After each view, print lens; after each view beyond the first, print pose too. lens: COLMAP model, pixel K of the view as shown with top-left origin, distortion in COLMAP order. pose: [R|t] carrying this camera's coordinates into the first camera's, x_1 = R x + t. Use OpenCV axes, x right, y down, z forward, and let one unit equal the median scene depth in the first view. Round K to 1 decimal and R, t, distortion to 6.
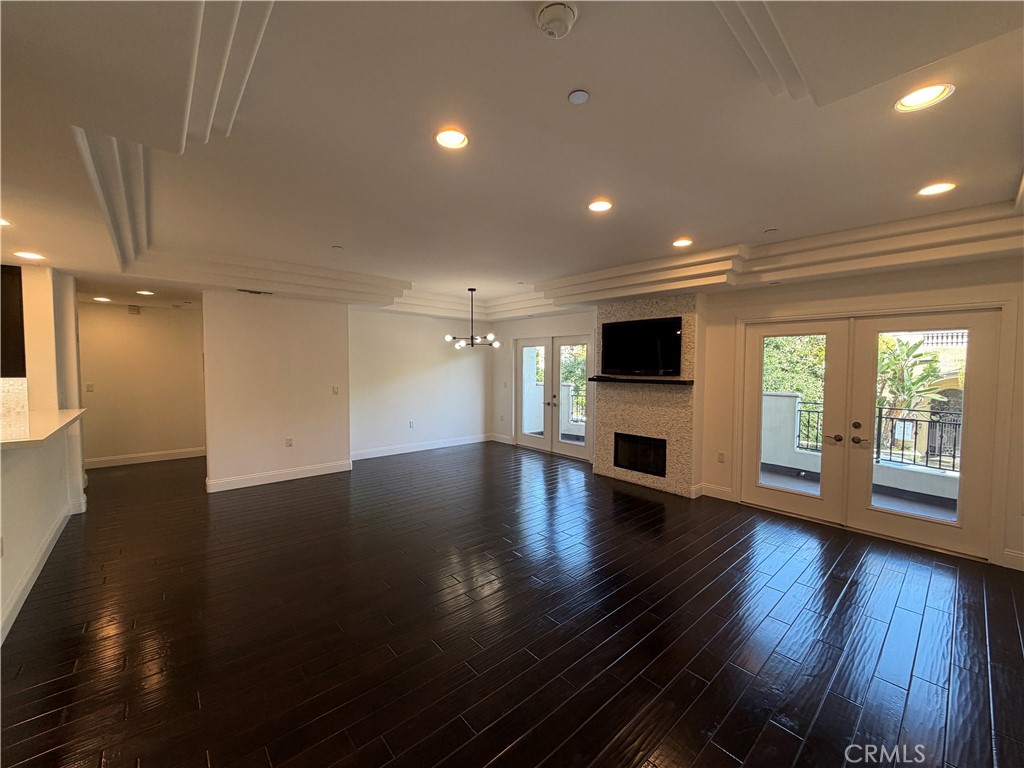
lens RADIAL K [[405.8, 0, 508.4], [0, 405.8, 384.8], [0, 0, 1]] dist [0.001702, 0.000240]
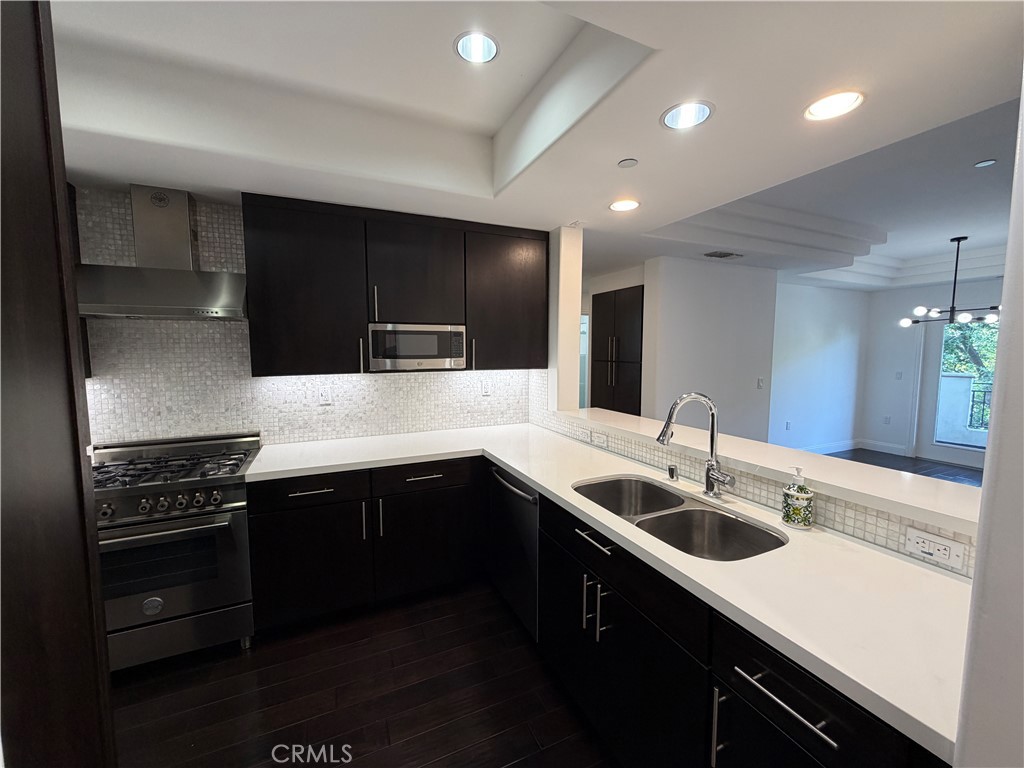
lens RADIAL K [[405.8, 0, 510.1], [0, 405.8, 379.6], [0, 0, 1]] dist [0.001702, 0.000240]
pose [[0.958658, 0.019234, -0.283909, -0.725782], [-0.009411, 0.999310, 0.035922, -0.018737], [0.284404, -0.031765, 0.958178, 0.149478]]
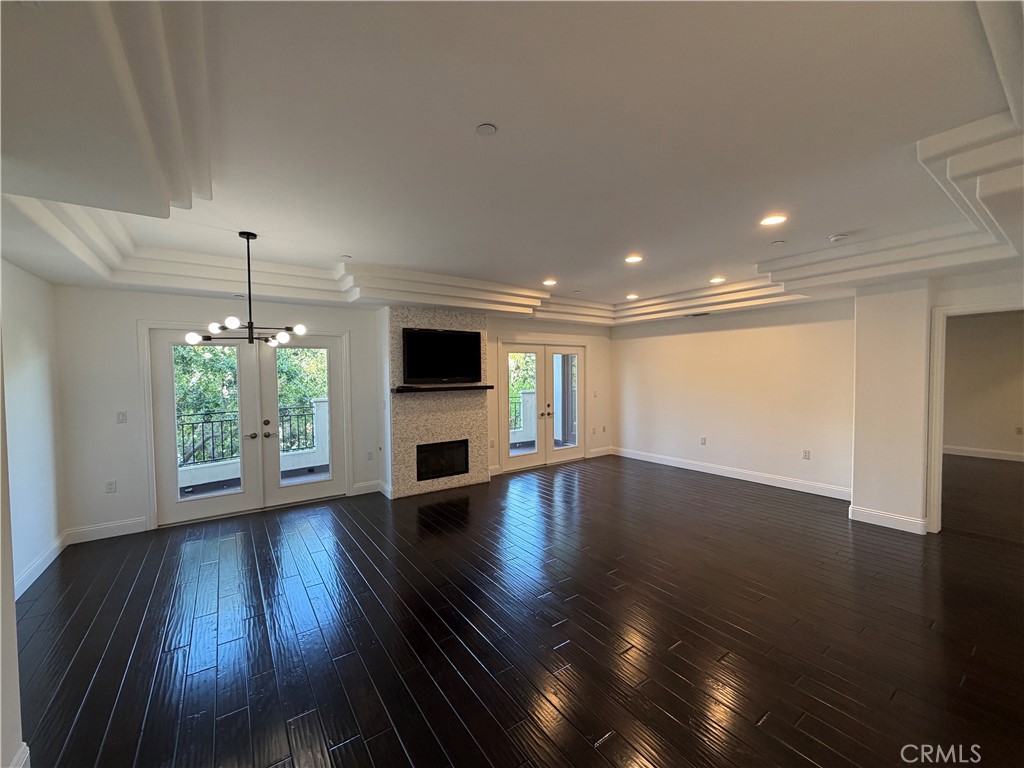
lens RADIAL K [[405.8, 0, 508.8], [0, 405.8, 382.4], [0, 0, 1]] dist [0.001702, 0.000240]
pose [[0.102937, -0.038766, 0.993932, -0.690859], [0.050667, 0.998147, 0.033683, -0.052780], [-0.993397, 0.046892, 0.104710, 0.735306]]
